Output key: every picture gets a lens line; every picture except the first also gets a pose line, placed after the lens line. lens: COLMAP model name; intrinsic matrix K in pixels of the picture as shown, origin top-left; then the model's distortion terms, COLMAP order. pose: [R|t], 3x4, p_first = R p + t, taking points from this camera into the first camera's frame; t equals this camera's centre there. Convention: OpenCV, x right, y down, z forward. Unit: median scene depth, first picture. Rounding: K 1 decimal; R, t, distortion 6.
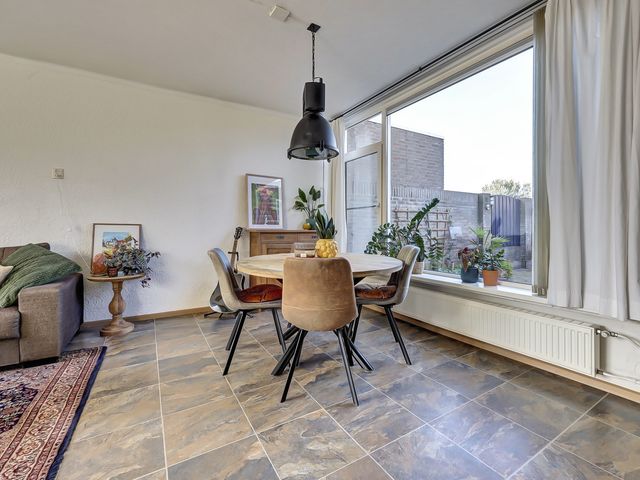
lens RADIAL K [[293.8, 0, 323.1], [0, 293.8, 228.4], [0, 0, 1]] dist [0.001730, -0.000788]
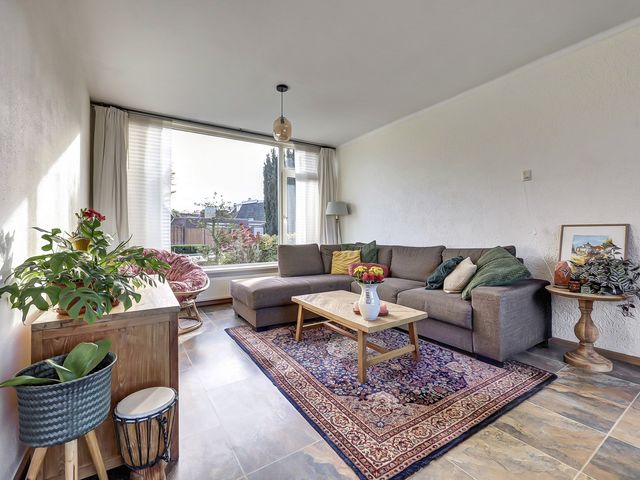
lens RADIAL K [[293.8, 0, 324.4], [0, 293.8, 229.8], [0, 0, 1]] dist [0.001730, -0.000788]
pose [[0.043508, -0.014622, -0.998946, 0.056241], [0.014226, 0.999801, -0.014015, -0.001351], [0.998952, -0.013601, 0.043707, 0.336696]]
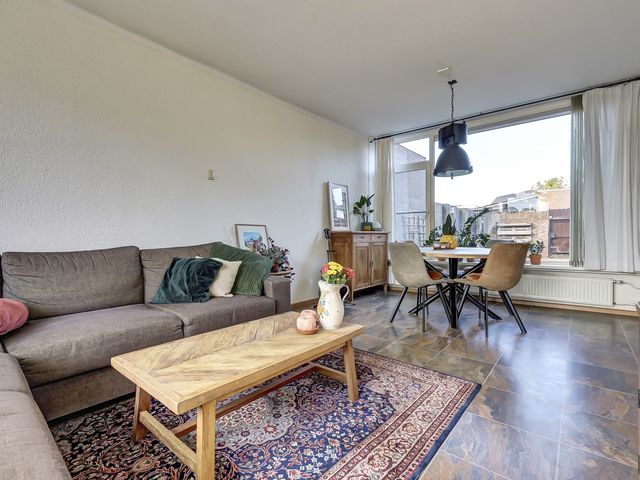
lens RADIAL K [[312.6, 0, 320.3], [0, 312.6, 238.5], [0, 0, 1]] dist [0.003080, 0.000564]
pose [[0.943507, -0.012789, 0.331104, -1.080056], [0.011247, 0.999915, 0.006571, 0.037699], [-0.331160, -0.002476, 0.943571, -0.184986]]
